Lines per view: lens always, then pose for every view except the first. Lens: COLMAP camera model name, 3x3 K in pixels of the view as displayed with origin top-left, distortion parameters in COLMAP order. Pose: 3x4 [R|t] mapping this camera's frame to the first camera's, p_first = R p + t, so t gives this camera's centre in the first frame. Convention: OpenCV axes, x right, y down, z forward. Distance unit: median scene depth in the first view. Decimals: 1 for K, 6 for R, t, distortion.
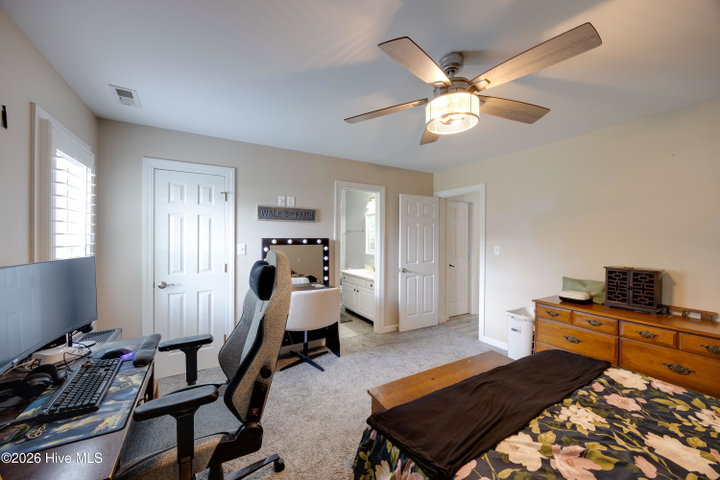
lens RADIAL K [[269.0, 0, 359.1], [0, 269.0, 237.0], [0, 0, 1]] dist [-0.001323, -0.000089]
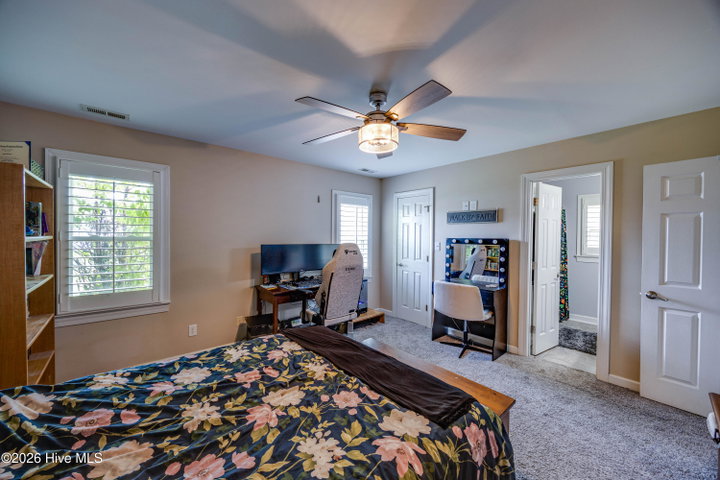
lens RADIAL K [[269.0, 0, 359.1], [0, 269.0, 237.0], [0, 0, 1]] dist [-0.001323, -0.000089]
pose [[0.198658, 0.000523, -0.980069, 0.791872], [-0.008179, 0.999966, -0.001124, 0.004283], [0.980035, 0.008239, 0.198656, 0.337005]]
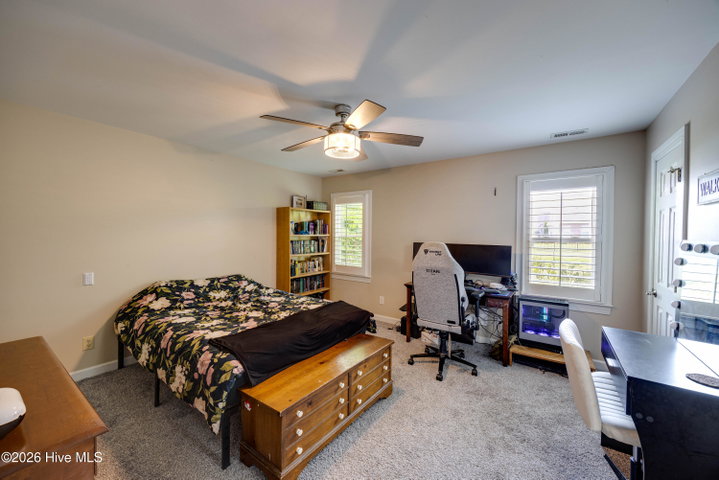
lens RADIAL K [[278.5, 0, 363.9], [0, 278.5, 235.9], [0, 0, 1]] dist [-0.012901, -0.000077]
pose [[-0.902583, -0.012669, -0.430330, 0.436017], [-0.016624, 0.999847, 0.005431, 0.003715], [0.430196, 0.012056, -0.902655, 1.198343]]
